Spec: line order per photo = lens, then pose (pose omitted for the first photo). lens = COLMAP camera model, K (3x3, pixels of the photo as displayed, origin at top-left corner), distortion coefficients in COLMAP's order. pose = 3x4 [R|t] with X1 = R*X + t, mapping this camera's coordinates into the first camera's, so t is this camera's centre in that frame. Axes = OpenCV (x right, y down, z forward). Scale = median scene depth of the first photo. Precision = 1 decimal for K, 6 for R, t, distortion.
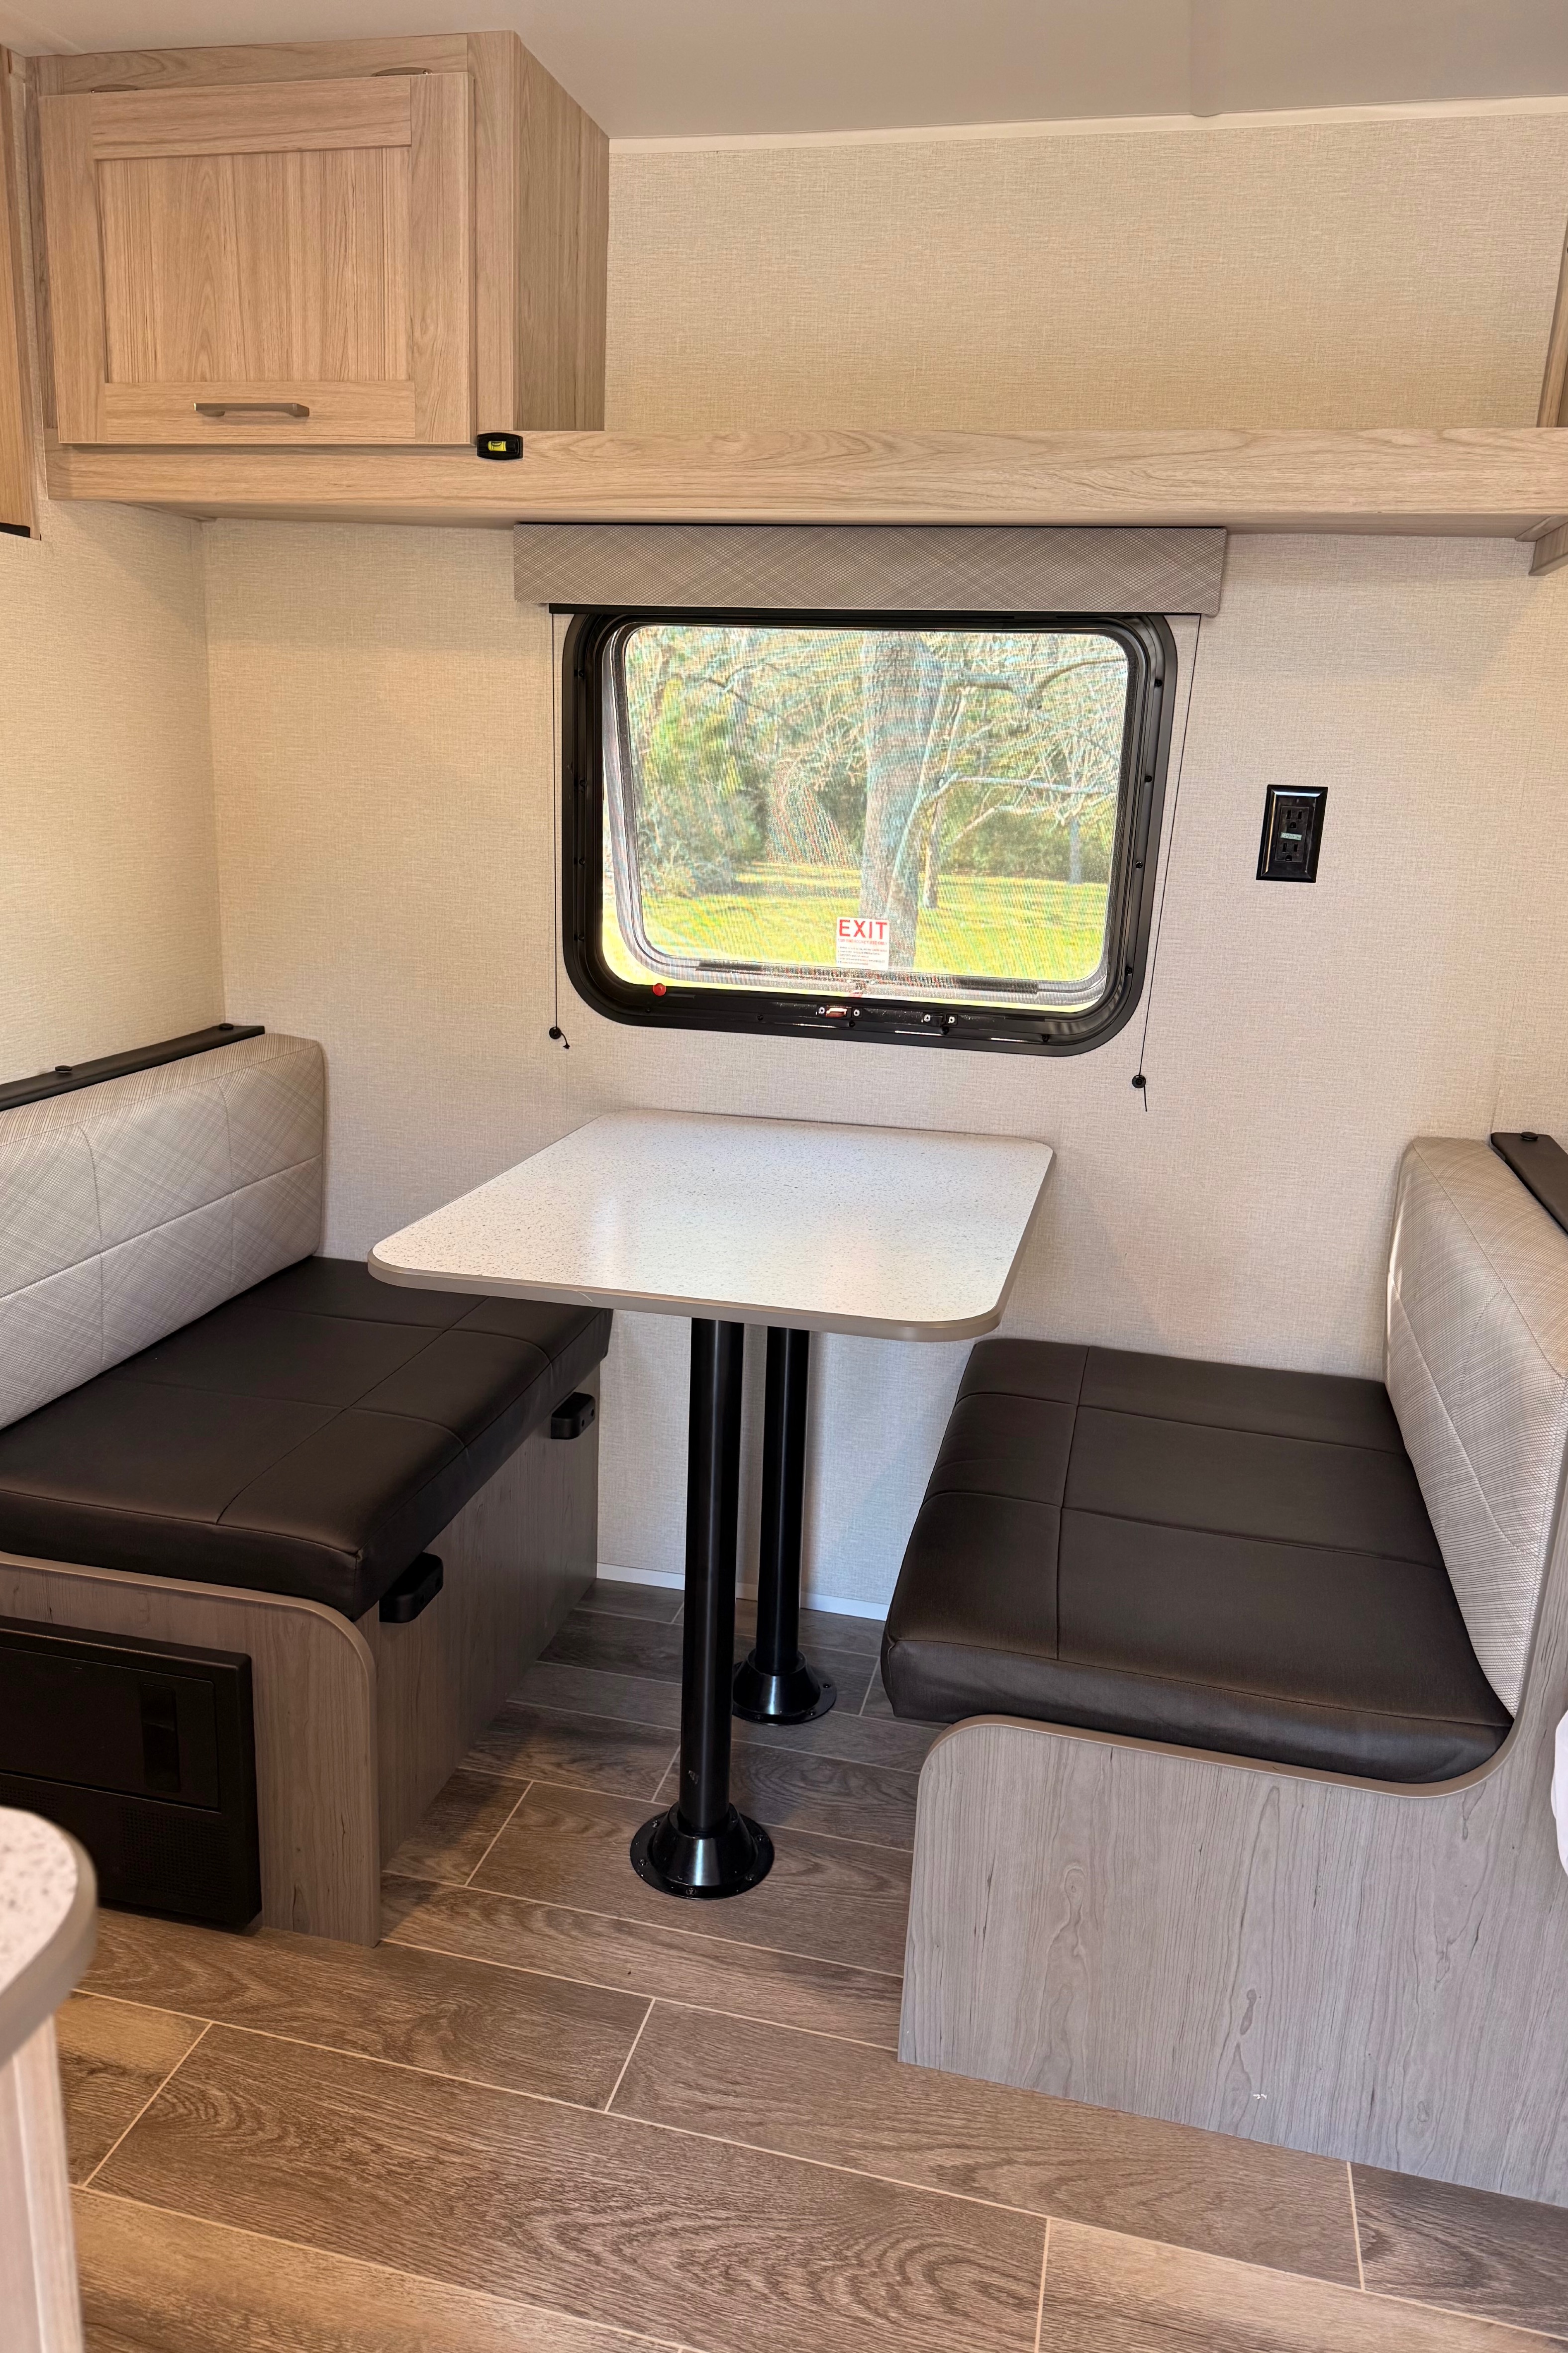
lens RADIAL K [[1658.5, 0, 751.6], [0, 1658.5, 1189.0], [0, 0, 1]] dist [0.053777, -0.066336]
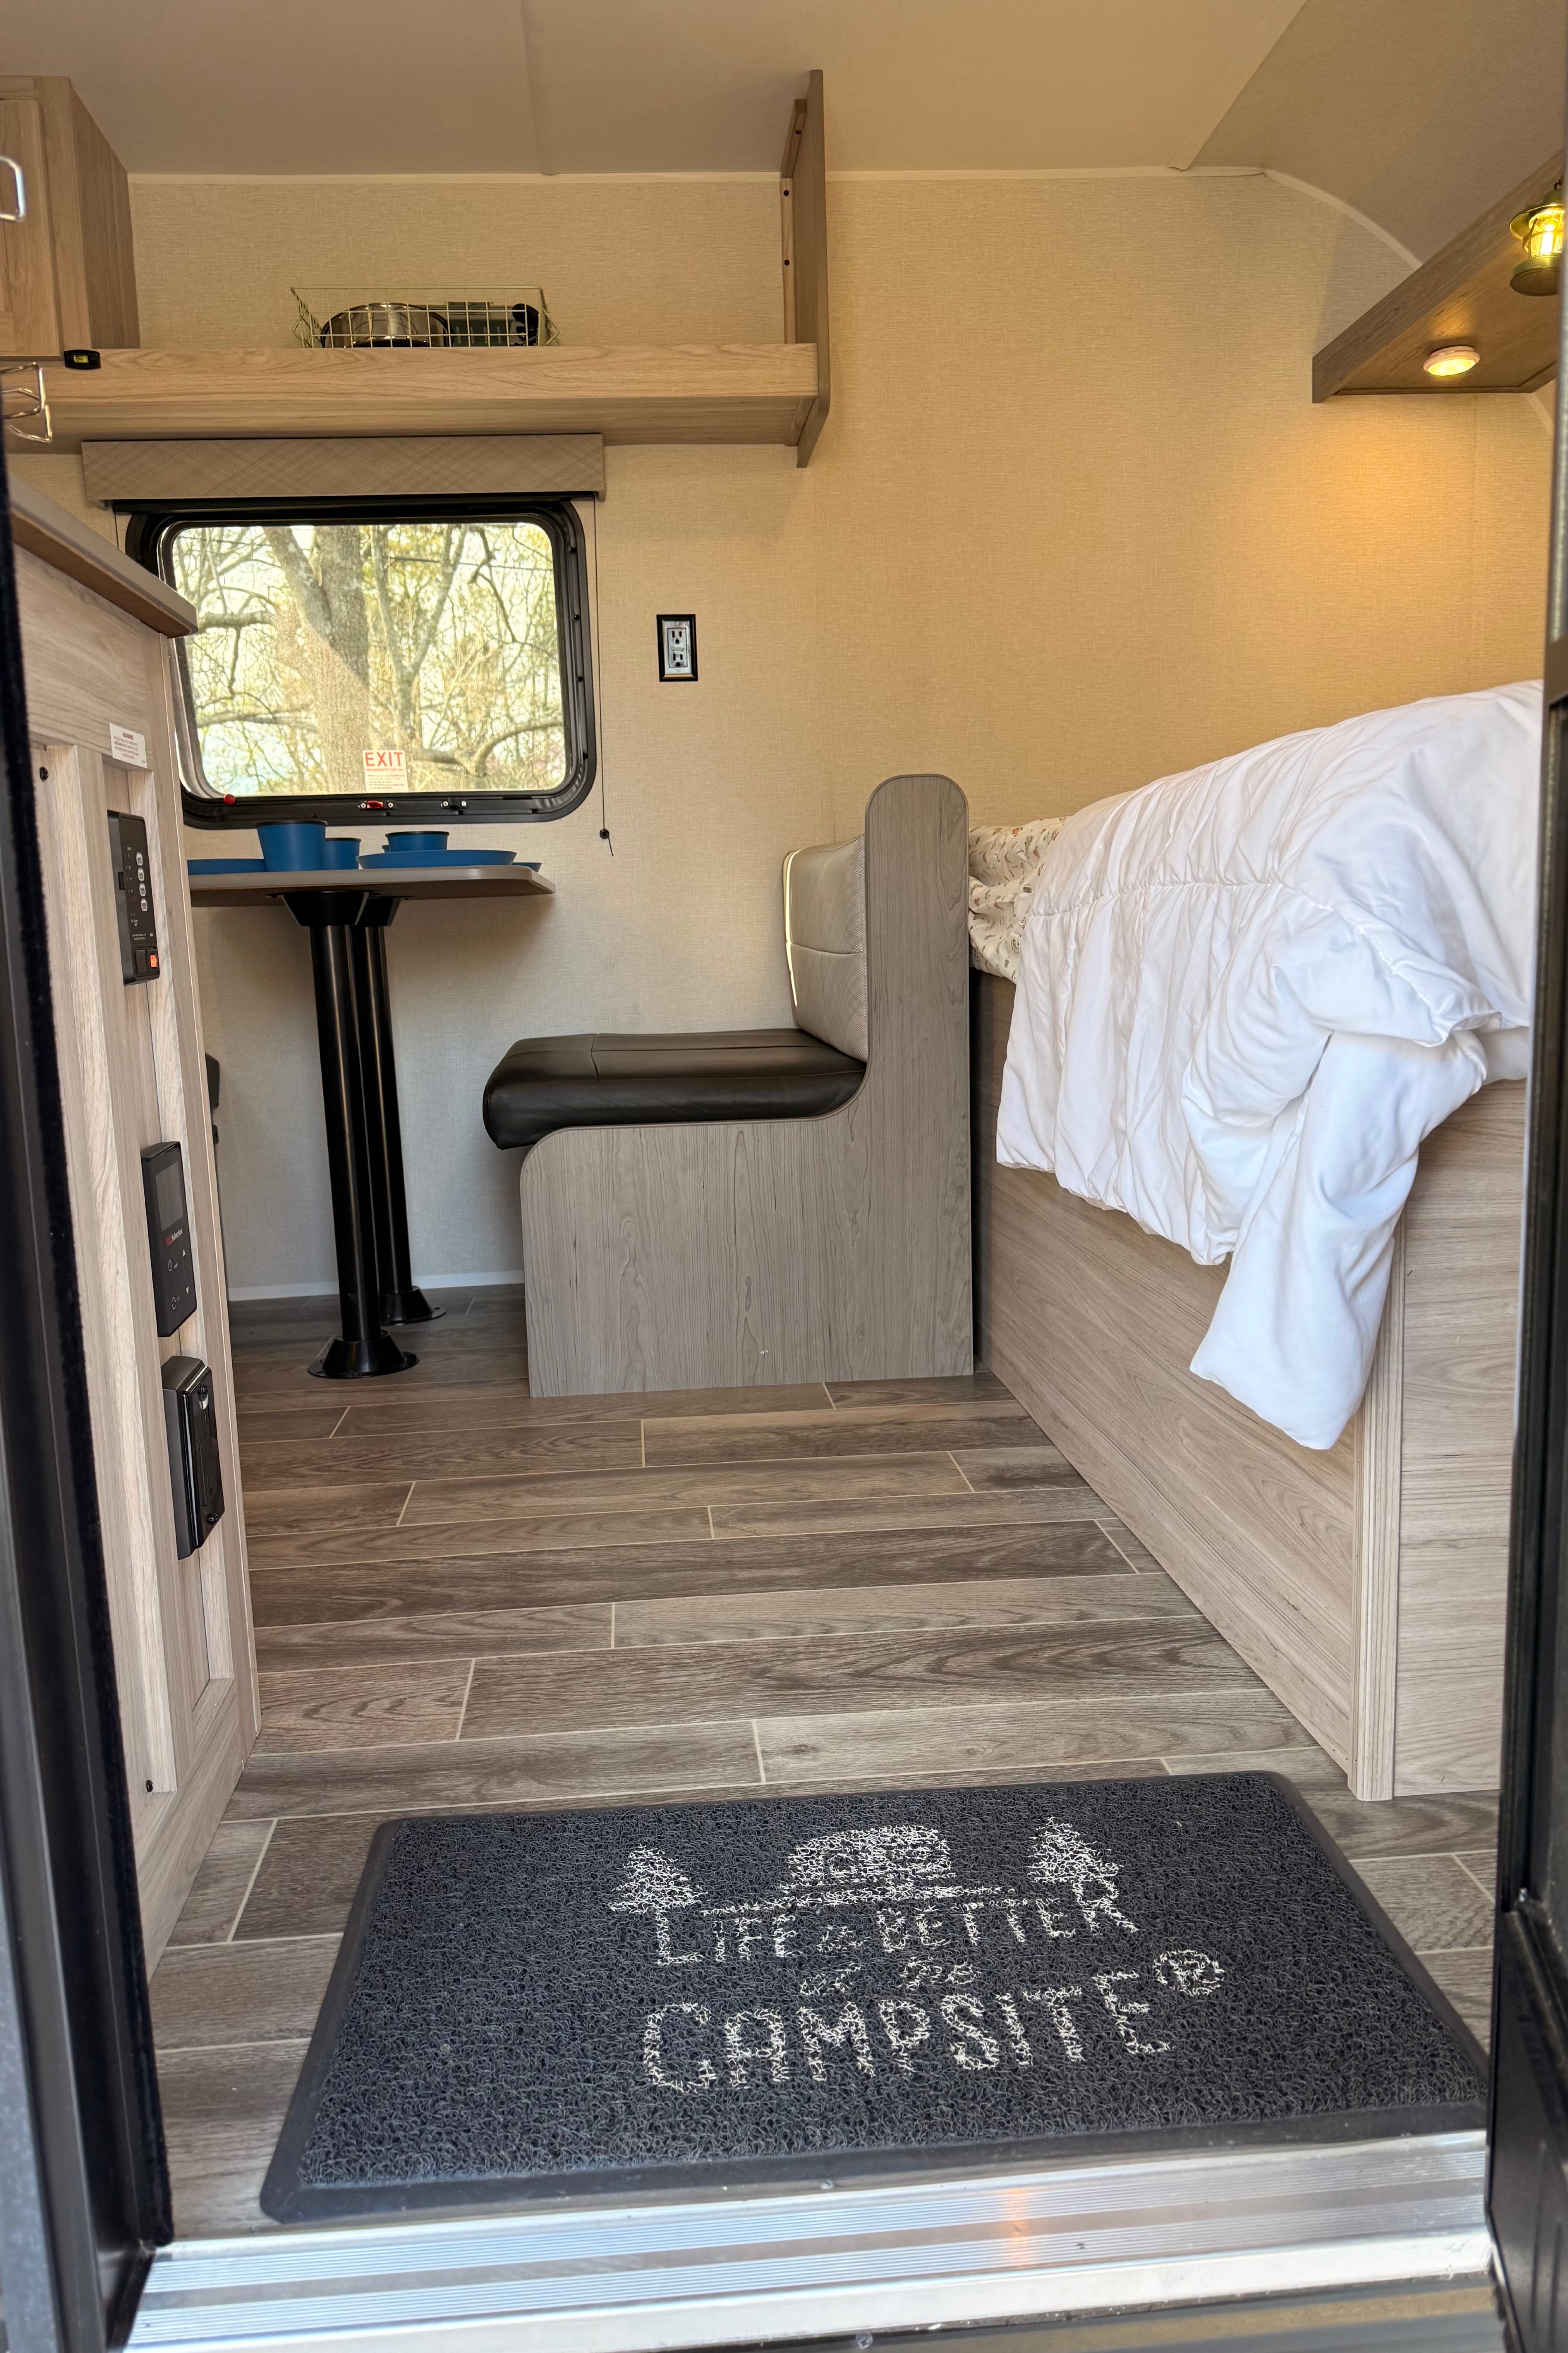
lens RADIAL K [[1658.5, 0, 741.4], [0, 1658.5, 1198.0], [0, 0, 1]] dist [0.053777, -0.066336]
pose [[0.947753, -0.121075, 0.295135, -0.127506], [0.149684, 0.985788, -0.076269, 0.429099], [-0.281707, 0.116461, 0.952406, -0.395769]]
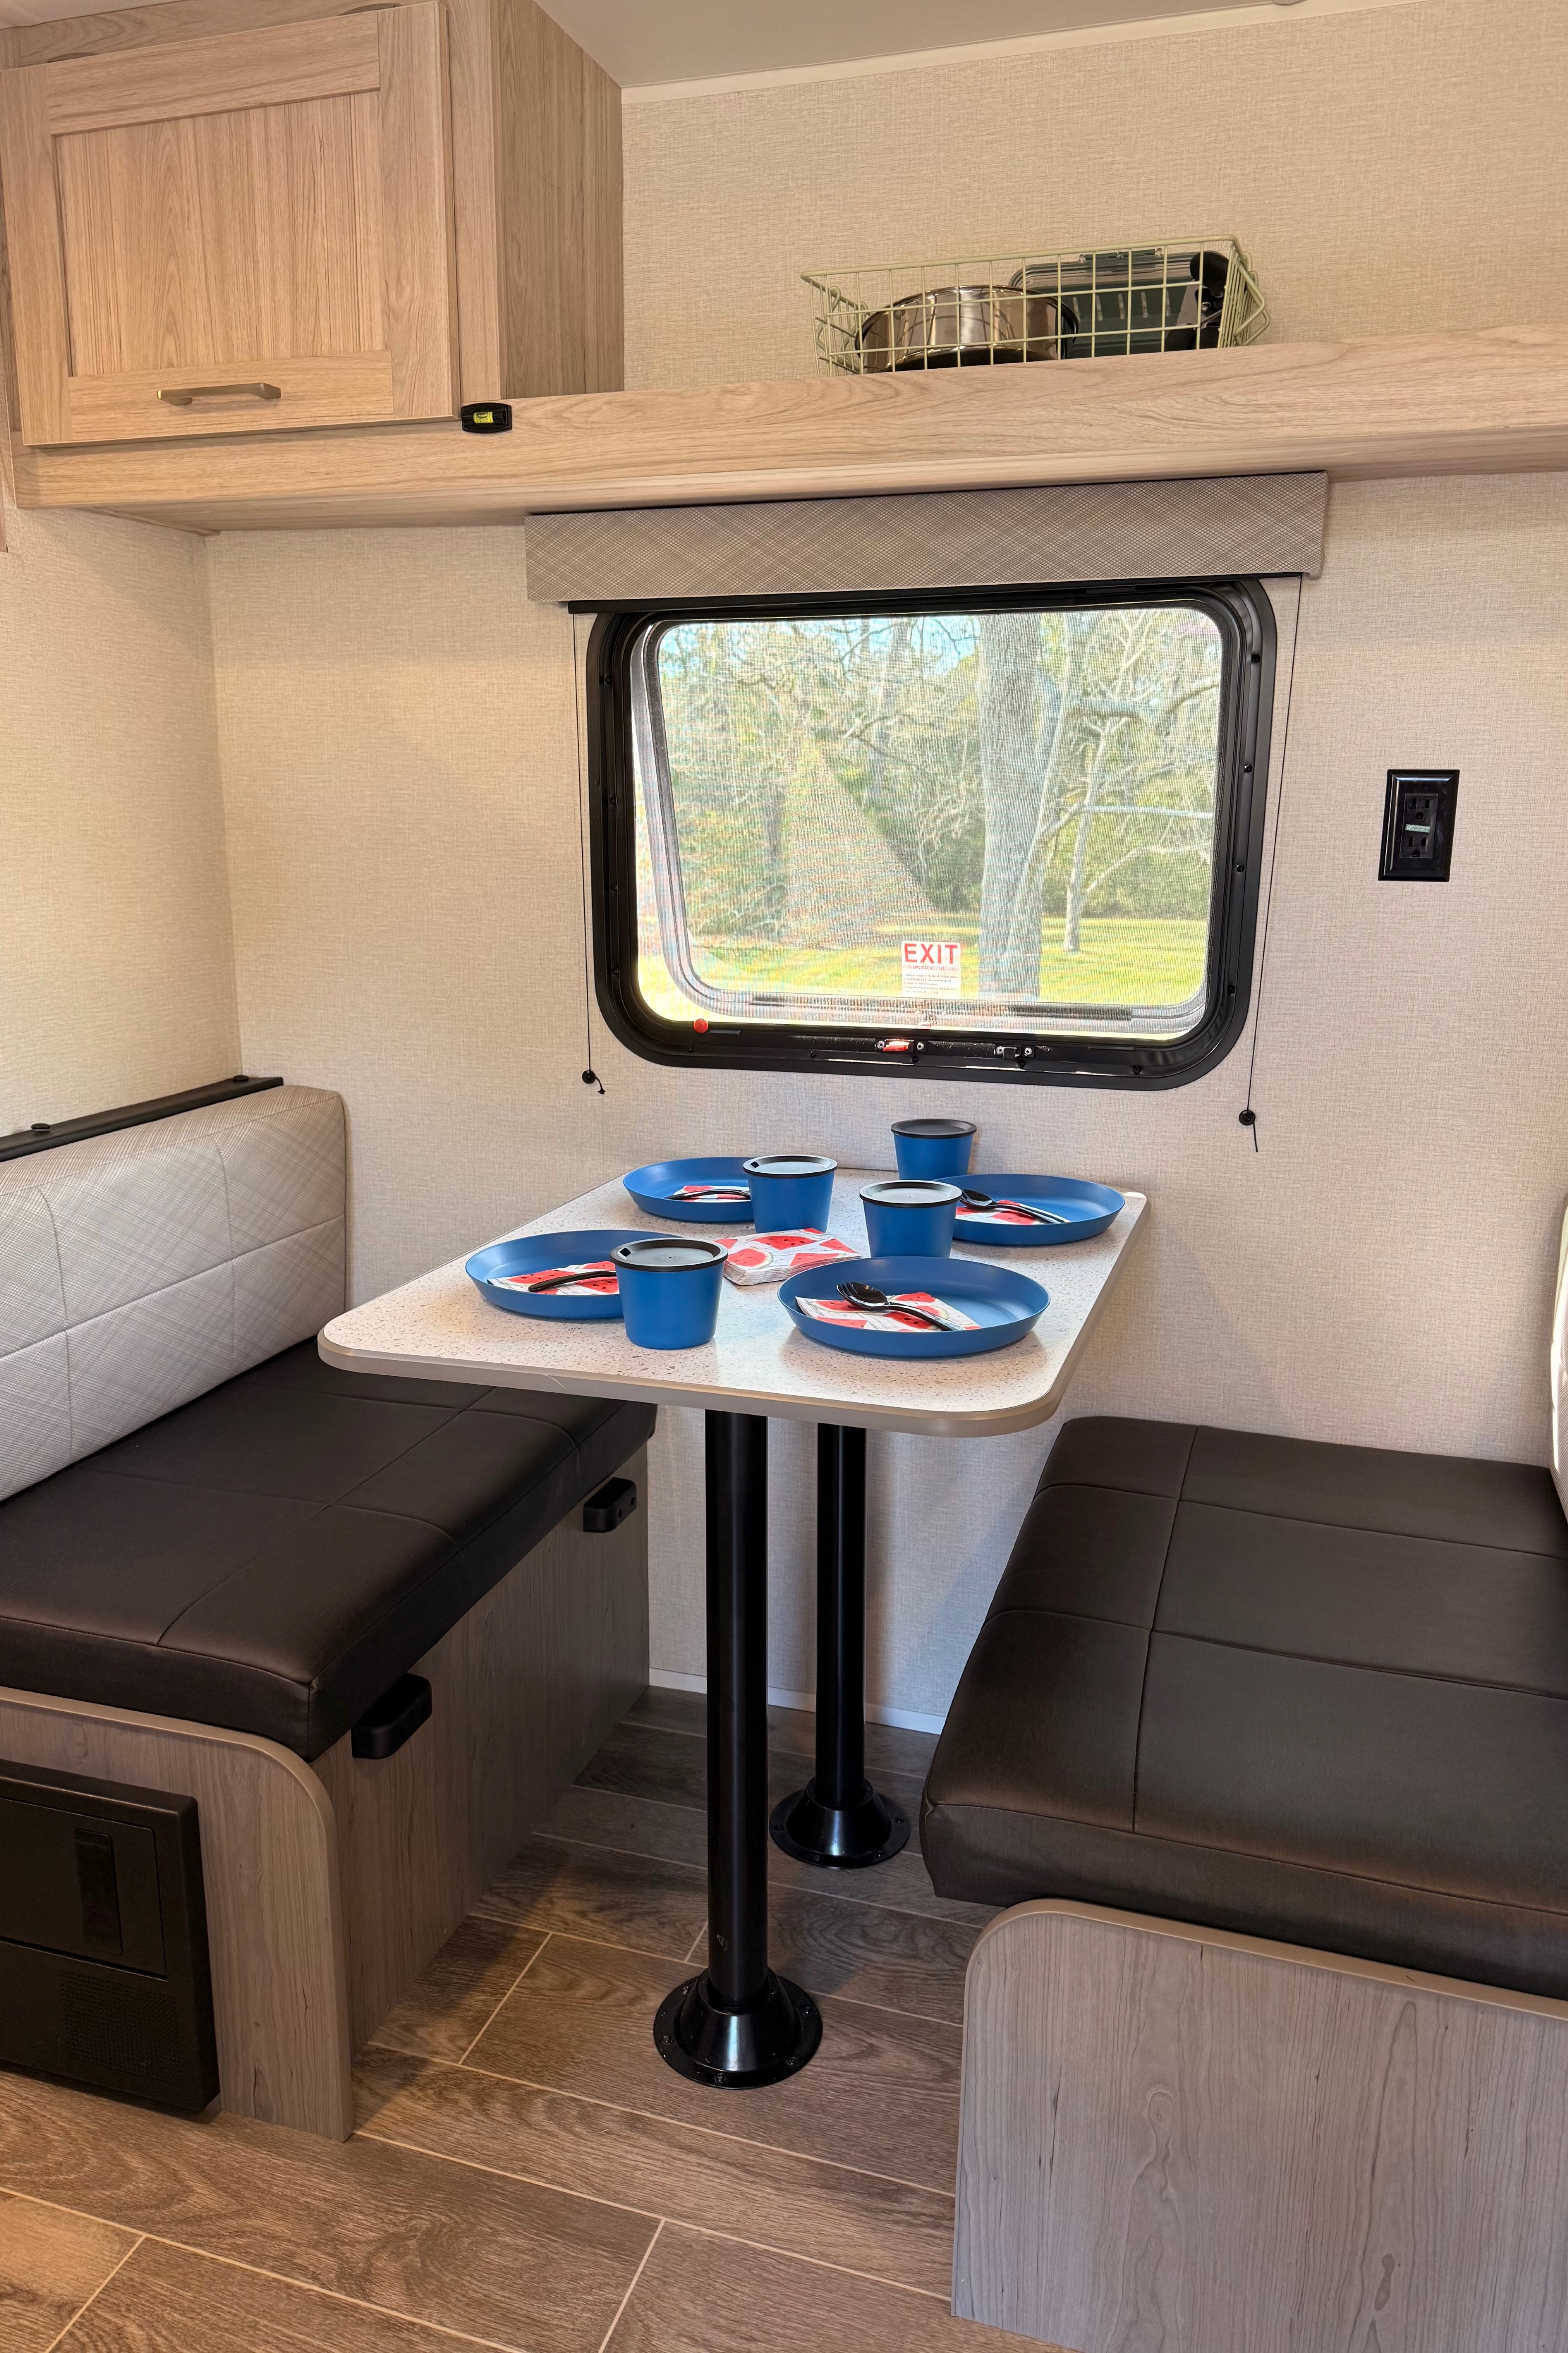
lens RADIAL K [[1658.5, 0, 771.1], [0, 1658.5, 1185.7], [0, 0, 1]] dist [0.053777, -0.066336]
pose [[0.996704, -0.015886, -0.079556, 0.064723], [0.013179, 0.999320, -0.034436, -0.003486], [0.080049, 0.033274, 0.996235, 0.140108]]
